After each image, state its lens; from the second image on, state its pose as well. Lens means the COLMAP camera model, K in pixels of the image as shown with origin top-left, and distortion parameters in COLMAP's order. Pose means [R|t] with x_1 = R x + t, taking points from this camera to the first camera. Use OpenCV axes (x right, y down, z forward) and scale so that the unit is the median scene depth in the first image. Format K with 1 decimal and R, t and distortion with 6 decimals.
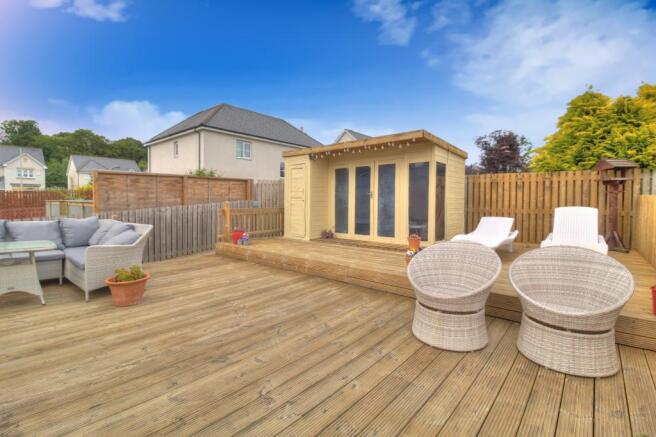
lens RADIAL K [[303.1, 0, 321.4], [0, 303.1, 208.3], [0, 0, 1]] dist [-0.003187, -0.009978]
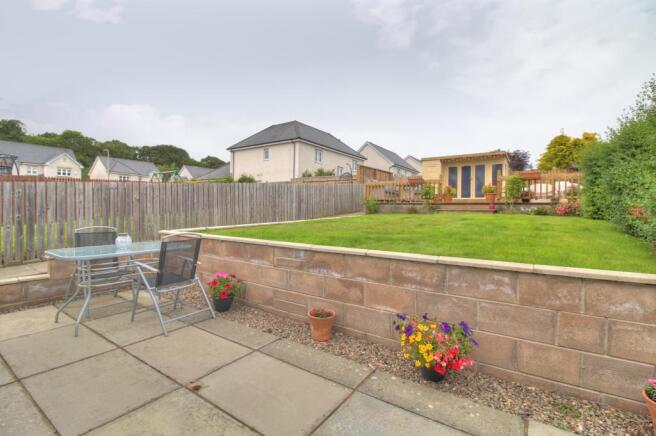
lens RADIAL K [[303.1, 0, 328.0], [0, 303.1, 214.1], [0, 0, 1]] dist [-0.003187, -0.009978]
pose [[0.994448, 0.004503, 0.105128, -0.550543], [-0.003864, 0.999973, -0.006276, 0.114650], [-0.105154, 0.005835, 0.994439, -0.534440]]
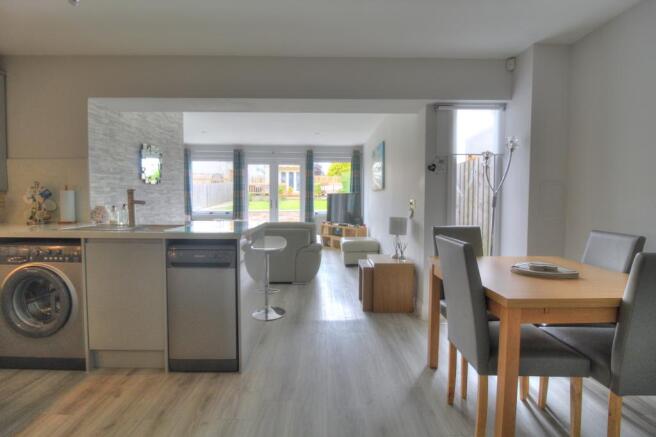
lens RADIAL K [[303.1, 0, 329.7], [0, 303.1, 210.5], [0, 0, 1]] dist [-0.003187, -0.009978]
pose [[0.749652, -0.030650, 0.661122, -0.976895], [0.017688, 0.999498, 0.026282, 0.118262], [-0.661596, -0.008008, 0.749818, -1.020136]]
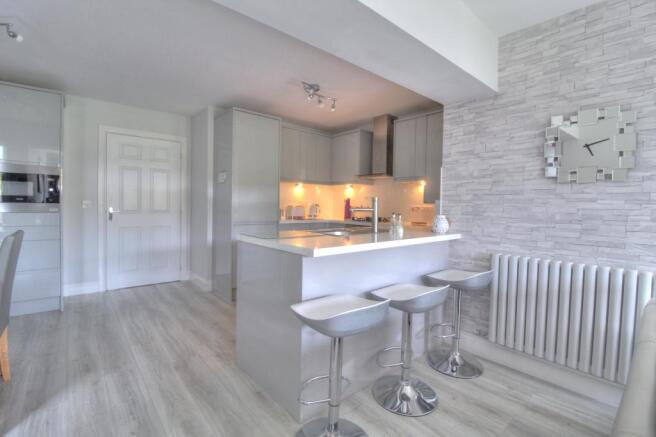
lens RADIAL K [[303.1, 0, 328.8], [0, 303.1, 212.9], [0, 0, 1]] dist [-0.003187, -0.009978]
pose [[-0.155435, 0.015139, -0.987730, -0.755709], [-0.042914, 0.998835, 0.022062, 0.114882], [0.986914, 0.045816, -0.154604, -0.804357]]
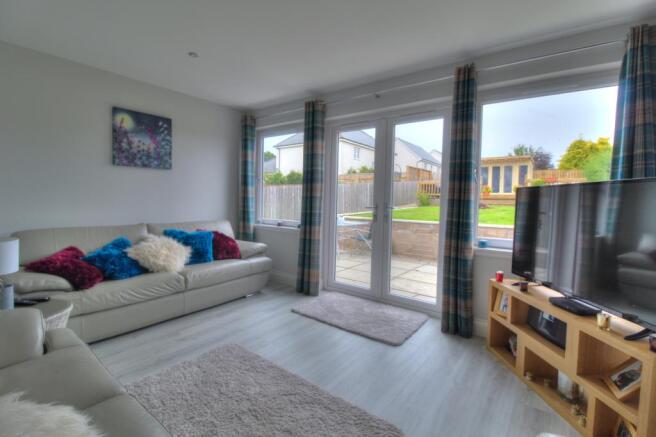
lens RADIAL K [[303.1, 0, 328.8], [0, 303.1, 209.9], [0, 0, 1]] dist [-0.003187, -0.009978]
pose [[0.998523, 0.010622, 0.053287, -0.735486], [-0.011210, 0.999879, 0.010756, 0.114133], [-0.053167, -0.011338, 0.998521, -0.776102]]
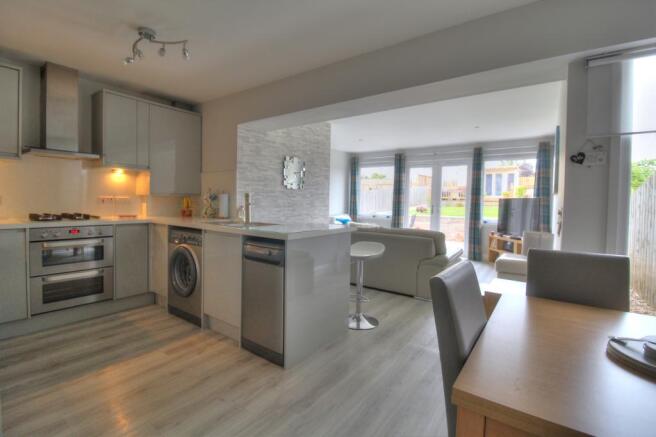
lens RADIAL K [[303.1, 0, 329.1], [0, 303.1, 210.4], [0, 0, 1]] dist [-0.003187, -0.009978]
pose [[0.997228, 0.009371, 0.073812, -0.901942], [-0.009929, 0.999925, 0.007205, 0.118726], [-0.073739, -0.007918, 0.997246, -1.035814]]
